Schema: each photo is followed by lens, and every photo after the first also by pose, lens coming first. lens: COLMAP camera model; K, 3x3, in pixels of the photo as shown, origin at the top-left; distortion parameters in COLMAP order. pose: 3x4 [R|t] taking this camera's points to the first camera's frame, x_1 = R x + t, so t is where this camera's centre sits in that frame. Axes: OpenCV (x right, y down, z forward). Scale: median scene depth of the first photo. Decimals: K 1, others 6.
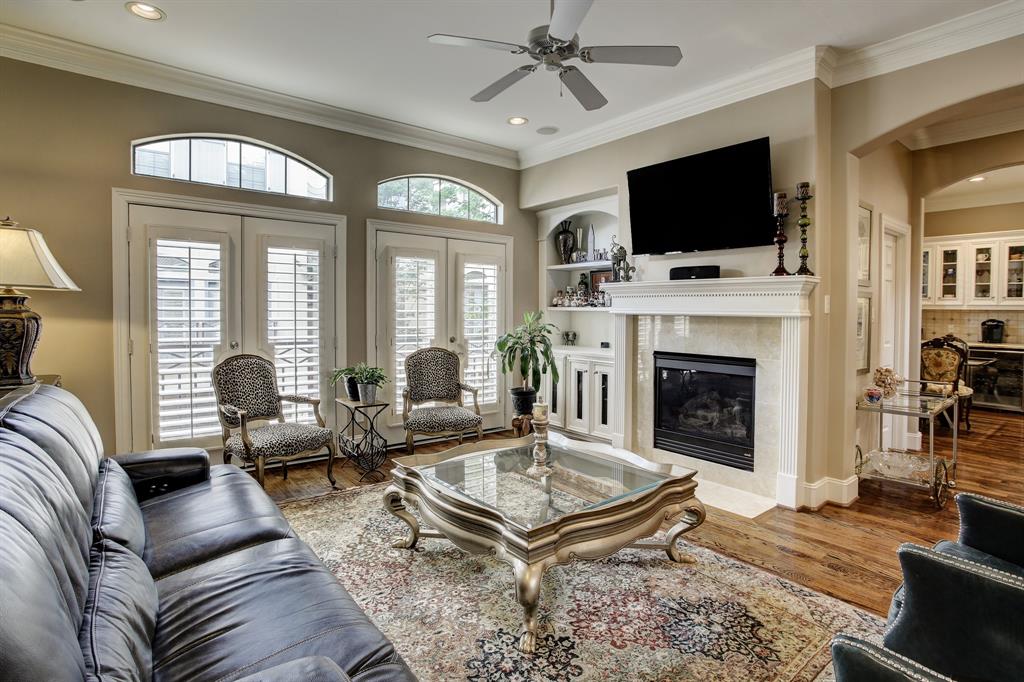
lens RADIAL K [[507.7, 0, 468.0], [0, 507.7, 317.3], [0, 0, 1]] dist [-0.060433, 0.012153]
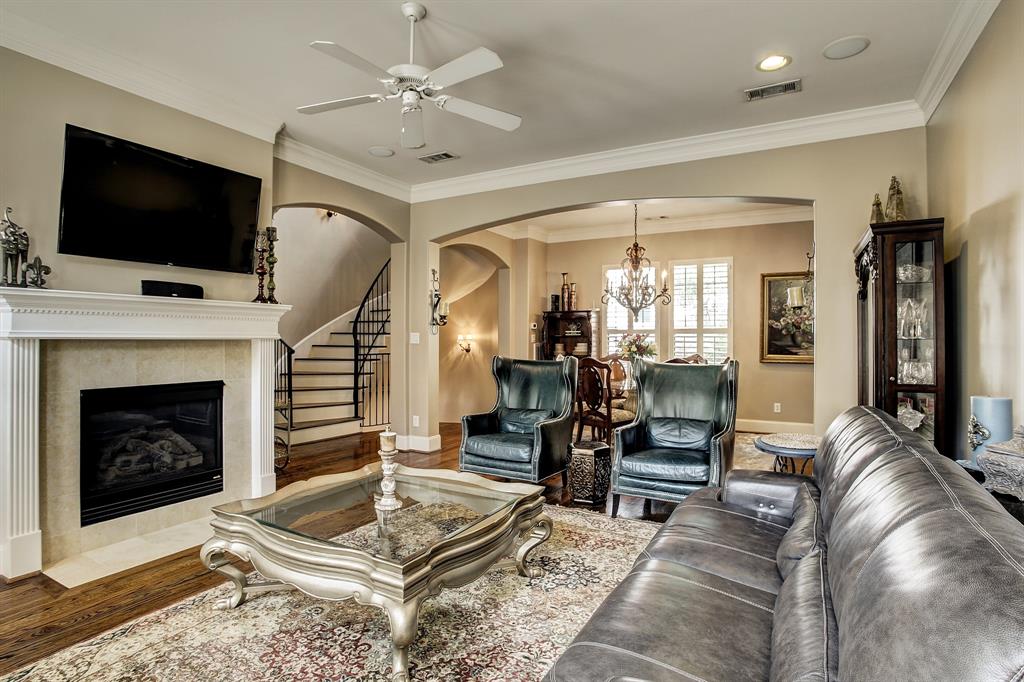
lens RADIAL K [[507.7, 0, 517.5], [0, 507.7, 336.7], [0, 0, 1]] dist [-0.060433, 0.012153]
pose [[-0.419040, -0.007455, 0.907937, -0.613784], [0.008729, 0.999887, 0.012238, -0.014178], [-0.907926, 0.013054, -0.418927, 0.878847]]
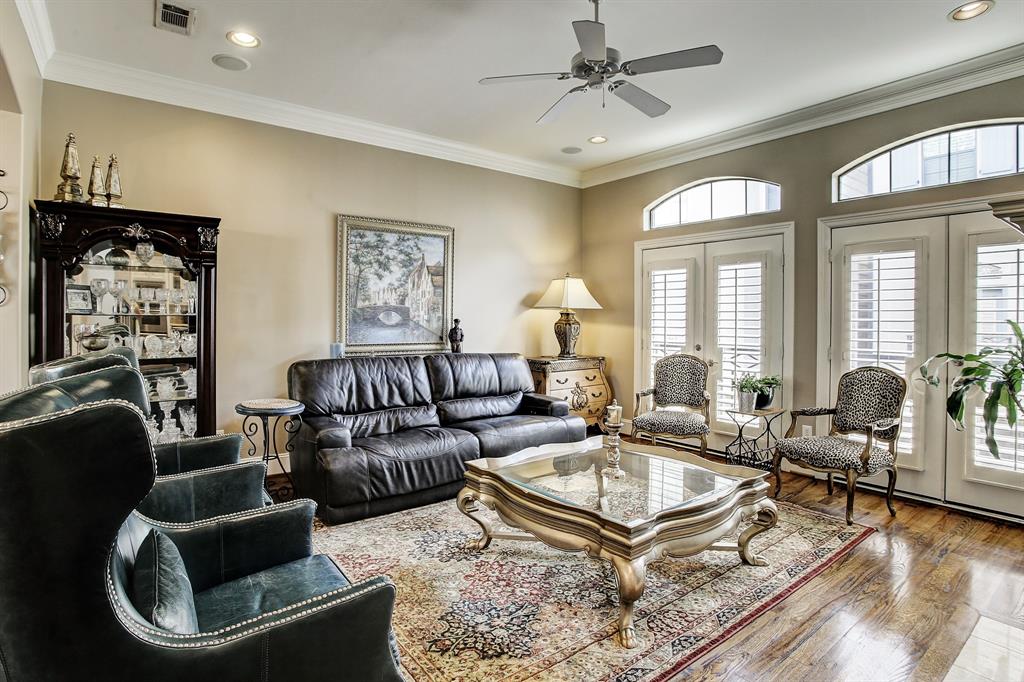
lens RADIAL K [[507.7, 0, 534.5], [0, 507.7, 327.5], [0, 0, 1]] dist [-0.060433, 0.012153]
pose [[0.068331, 0.008795, -0.997624, 0.859006], [-0.019144, 0.999789, 0.007503, 0.003616], [0.997479, 0.018586, 0.068485, 0.574806]]
